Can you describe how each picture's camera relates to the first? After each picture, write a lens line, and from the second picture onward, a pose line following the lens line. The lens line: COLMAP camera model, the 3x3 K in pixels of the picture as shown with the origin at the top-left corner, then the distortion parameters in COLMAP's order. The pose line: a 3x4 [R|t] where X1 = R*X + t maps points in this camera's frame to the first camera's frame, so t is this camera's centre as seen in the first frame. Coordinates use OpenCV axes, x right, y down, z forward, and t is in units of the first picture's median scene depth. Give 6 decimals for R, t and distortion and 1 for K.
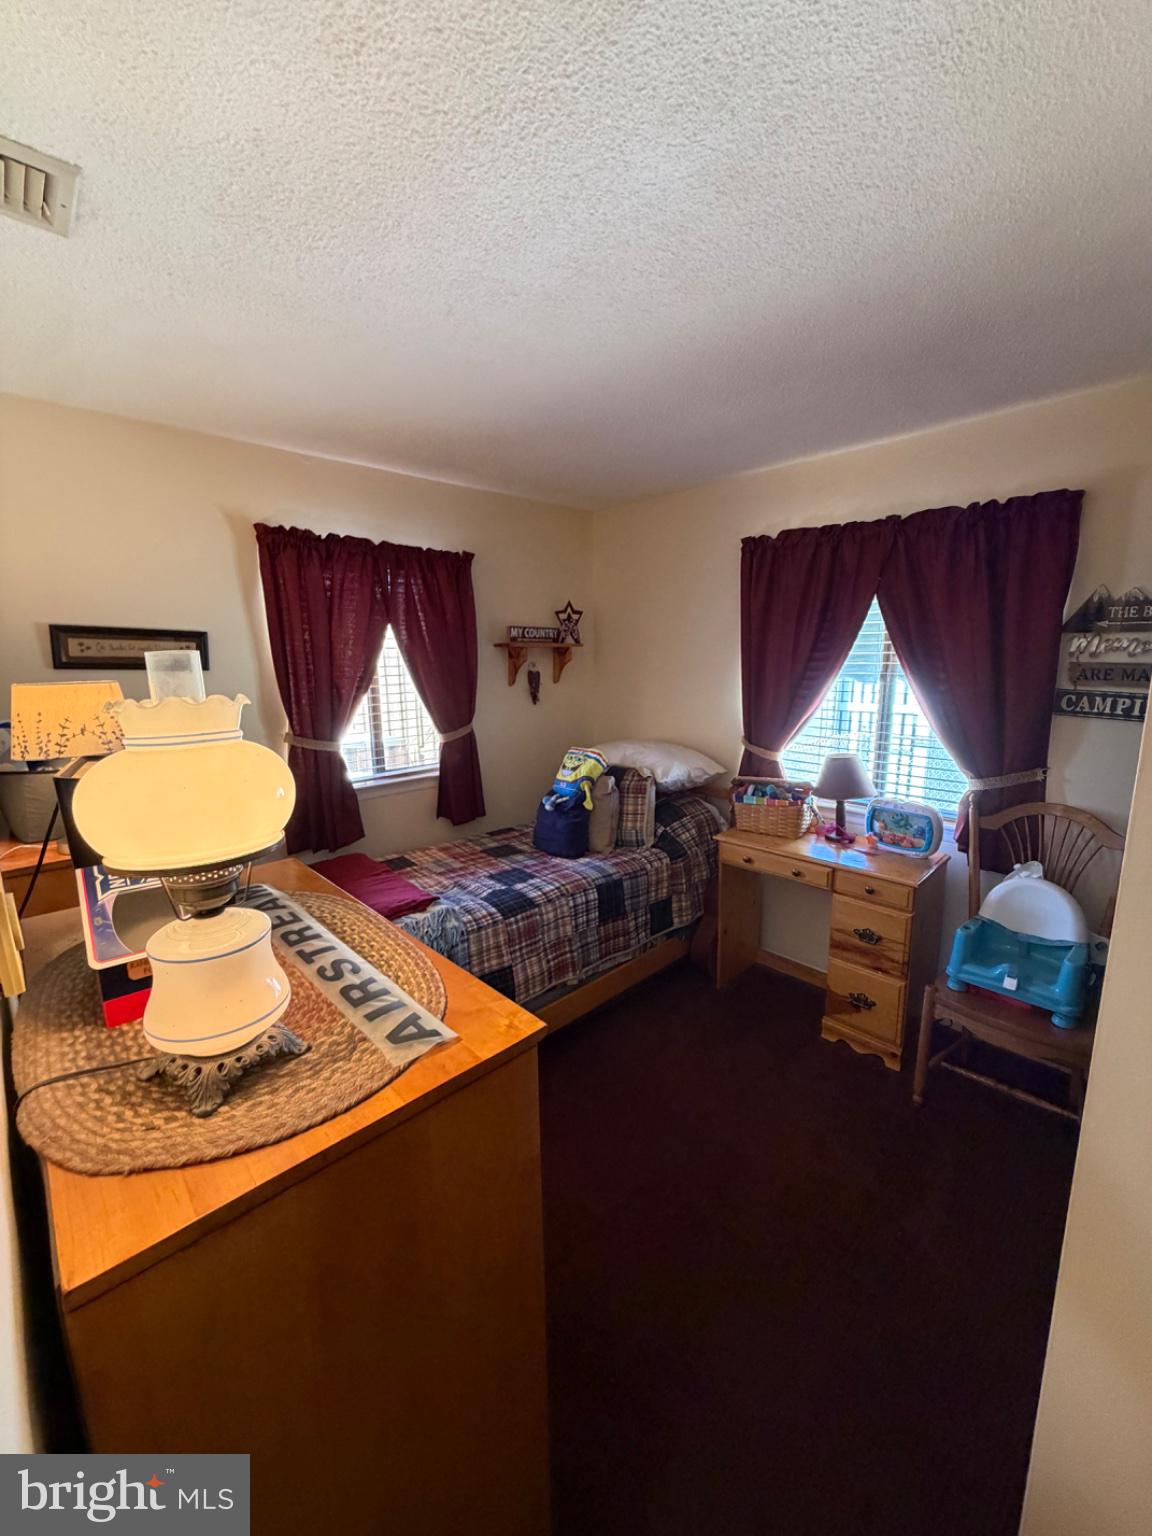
lens RADIAL K [[622.6, 0, 575.2], [0, 622.6, 775.6], [0, 0, 1]] dist [0.008671, 0.000295]
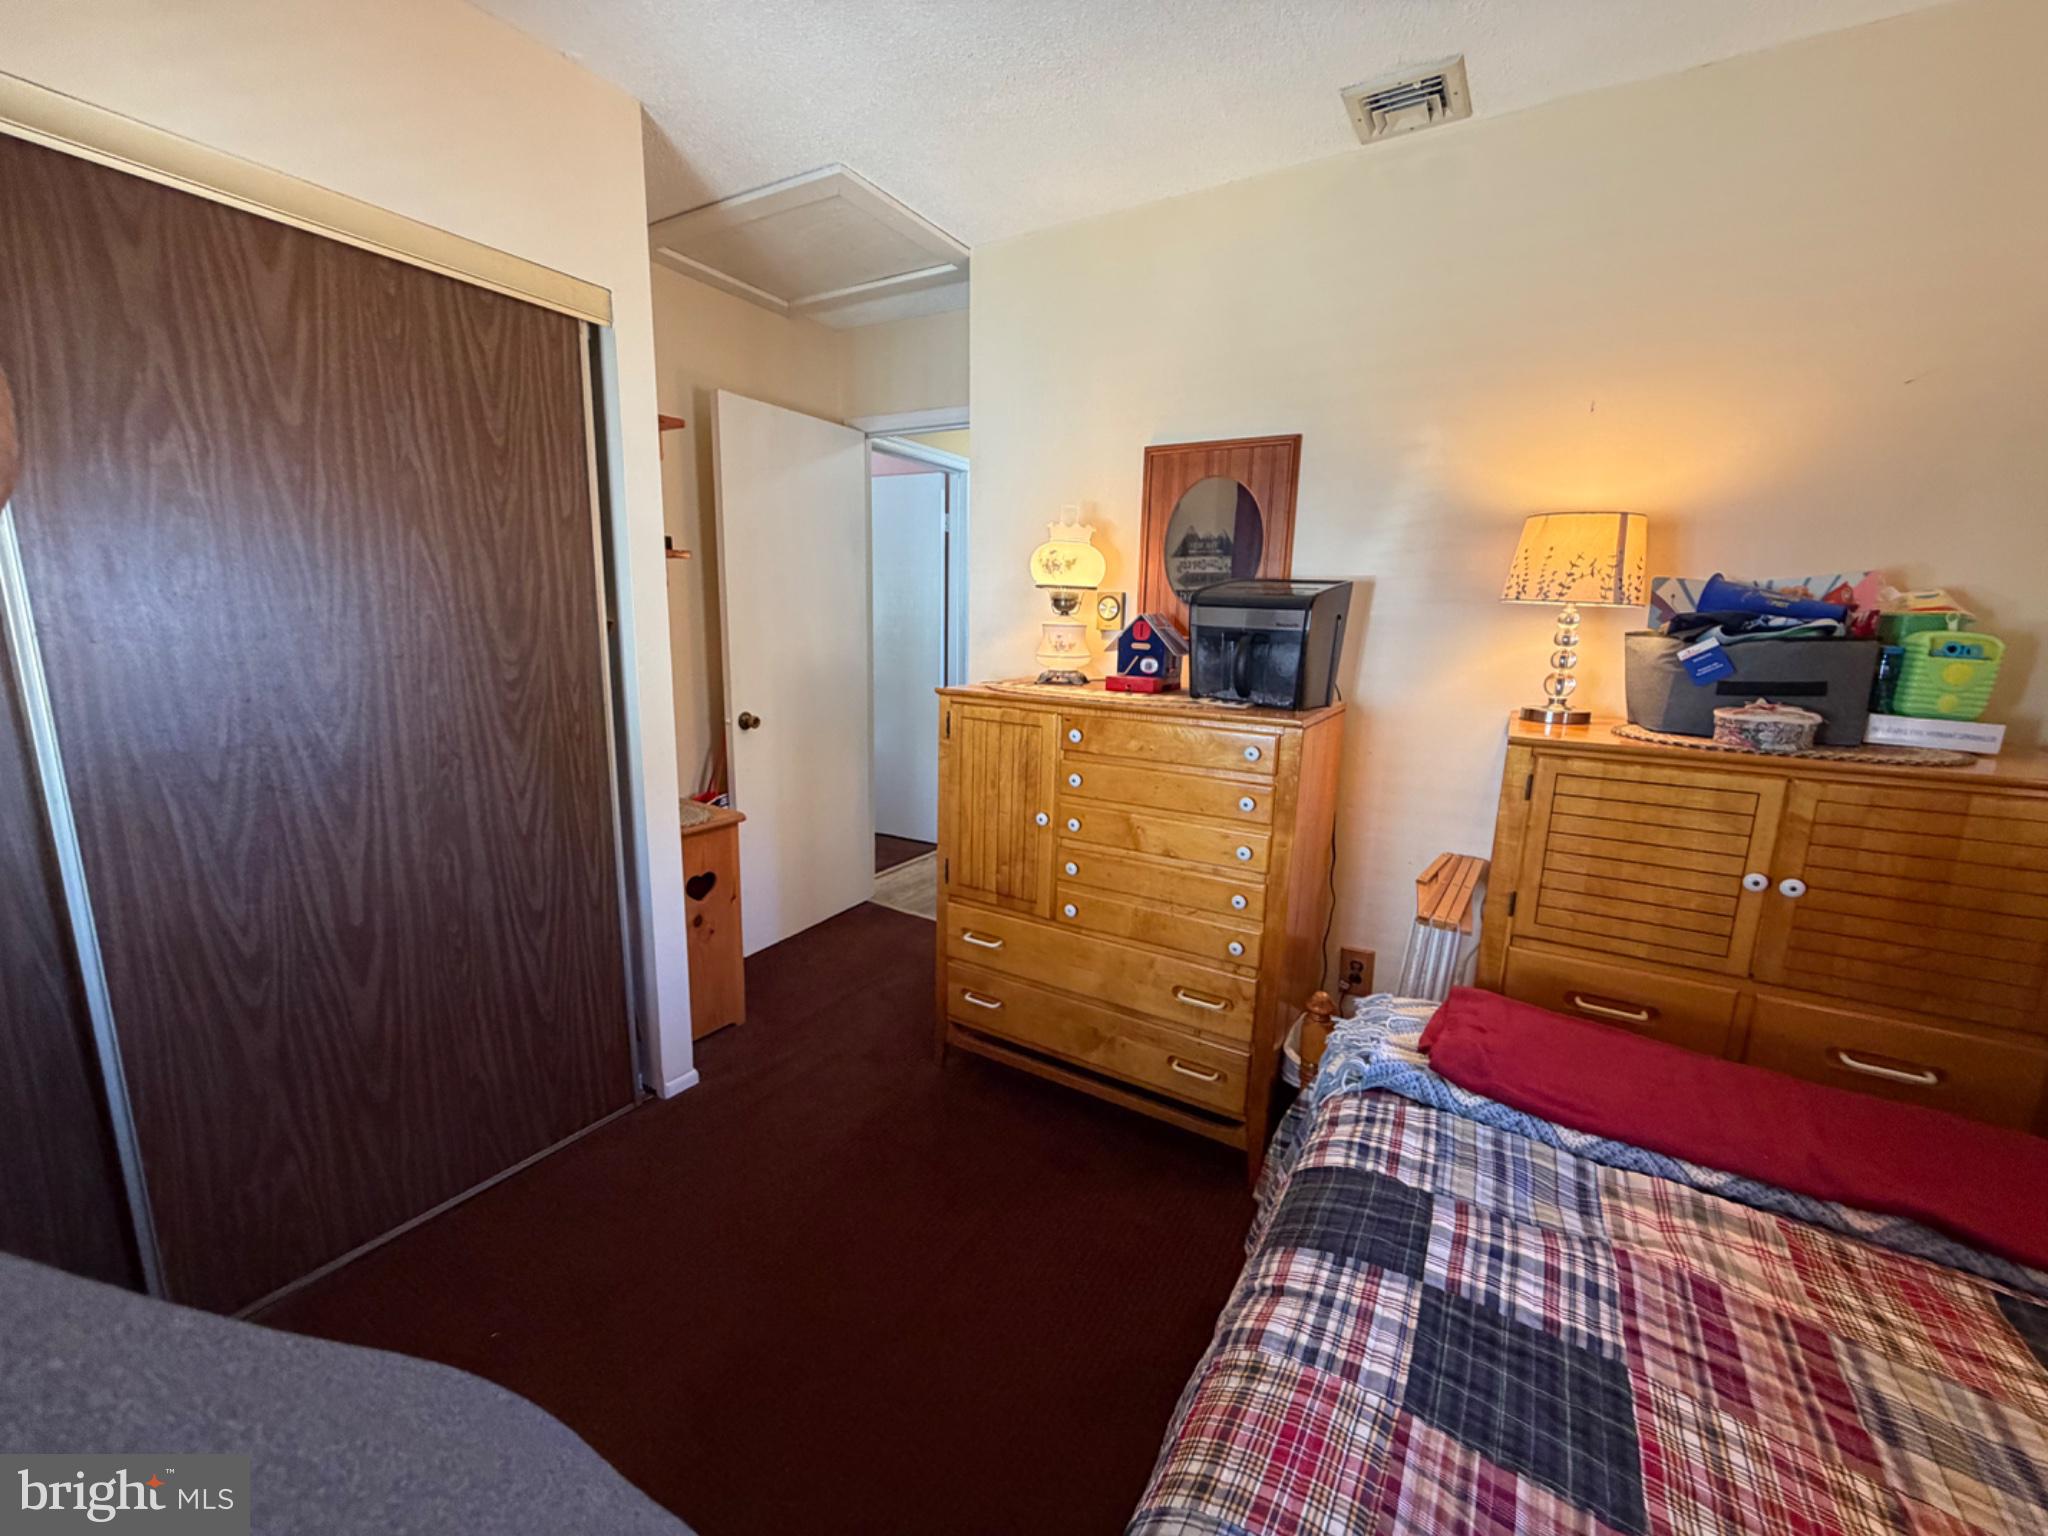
lens RADIAL K [[830.1, 0, 1024.0], [0, 830.1, 768.0], [0, 0, 1]] dist [0.008671, 0.000295]
pose [[-0.959705, 0.053691, -0.275832, 0.129415], [-0.059462, 0.920550, 0.386071, -0.132215], [0.274646, 0.386916, -0.880264, 1.162569]]
